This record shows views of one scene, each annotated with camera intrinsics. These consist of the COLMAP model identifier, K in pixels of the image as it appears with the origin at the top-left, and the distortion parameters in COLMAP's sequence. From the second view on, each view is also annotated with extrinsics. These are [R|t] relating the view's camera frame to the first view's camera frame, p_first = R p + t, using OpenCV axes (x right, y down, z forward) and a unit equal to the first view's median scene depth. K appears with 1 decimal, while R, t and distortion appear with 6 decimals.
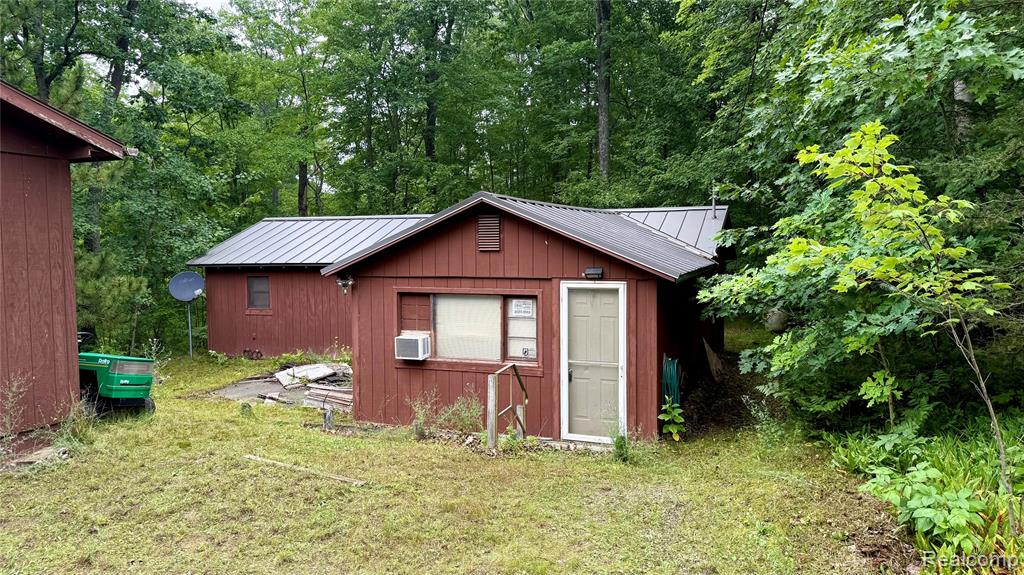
lens RADIAL K [[719.0, 0, 512.0], [0, 719.0, 287.5], [0, 0, 1]] dist [0.101639, -0.126011]
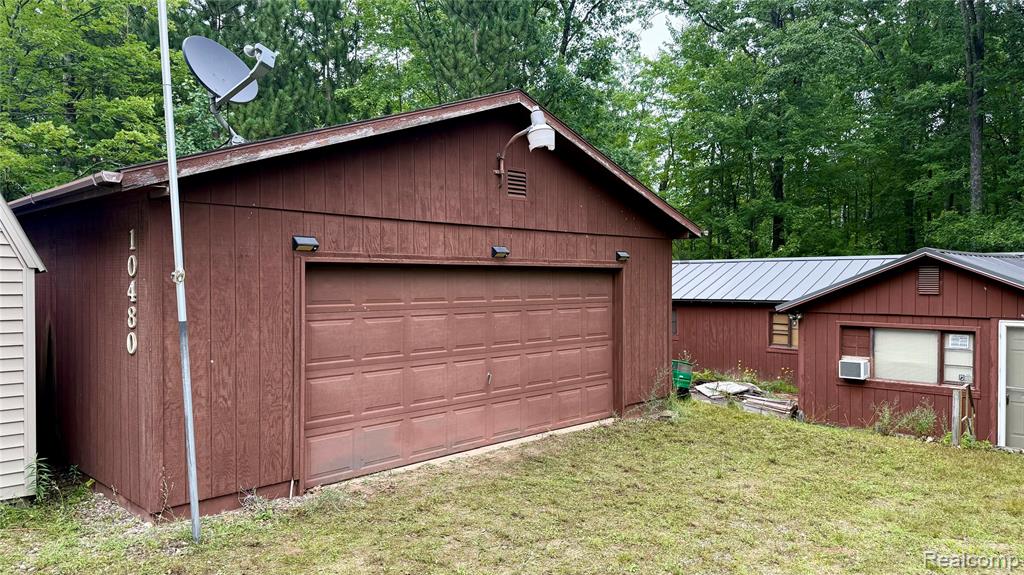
lens RADIAL K [[719.0, 0, 512.0], [0, 719.0, 287.5], [0, 0, 1]] dist [0.101639, -0.126011]
pose [[0.923161, 0.011160, -0.384251, -0.205551], [-0.028246, 0.998846, -0.038852, 0.006419], [0.383374, 0.046721, 0.922411, -0.436375]]
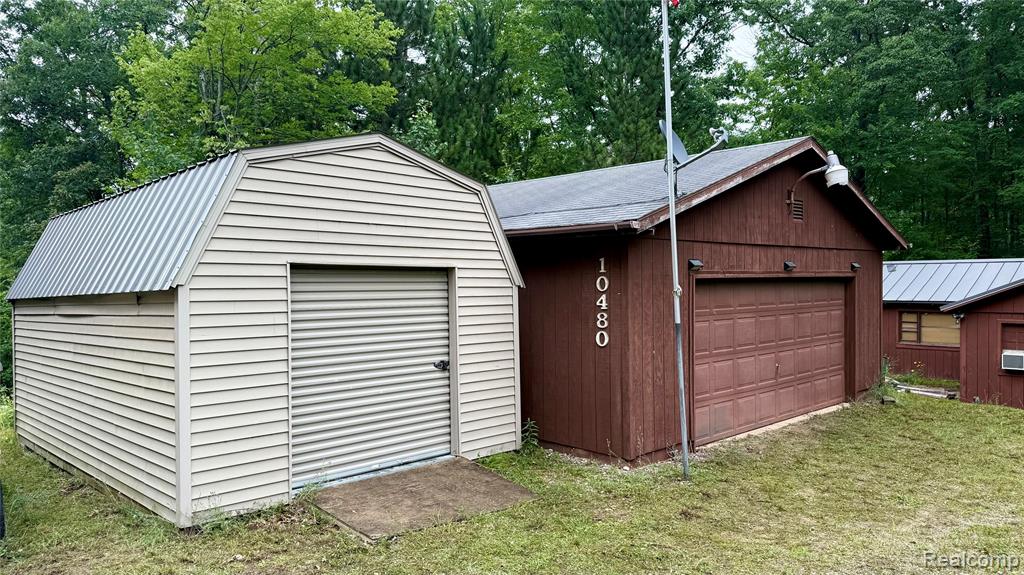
lens RADIAL K [[720.6, 0, 512.0], [0, 720.6, 287.5], [0, 0, 1]] dist [-0.001603, -0.001539]
pose [[0.904226, 0.003395, -0.427040, -0.445298], [-0.021709, 0.999041, -0.038026, 0.011536], [0.426501, 0.043655, 0.903433, -0.761323]]
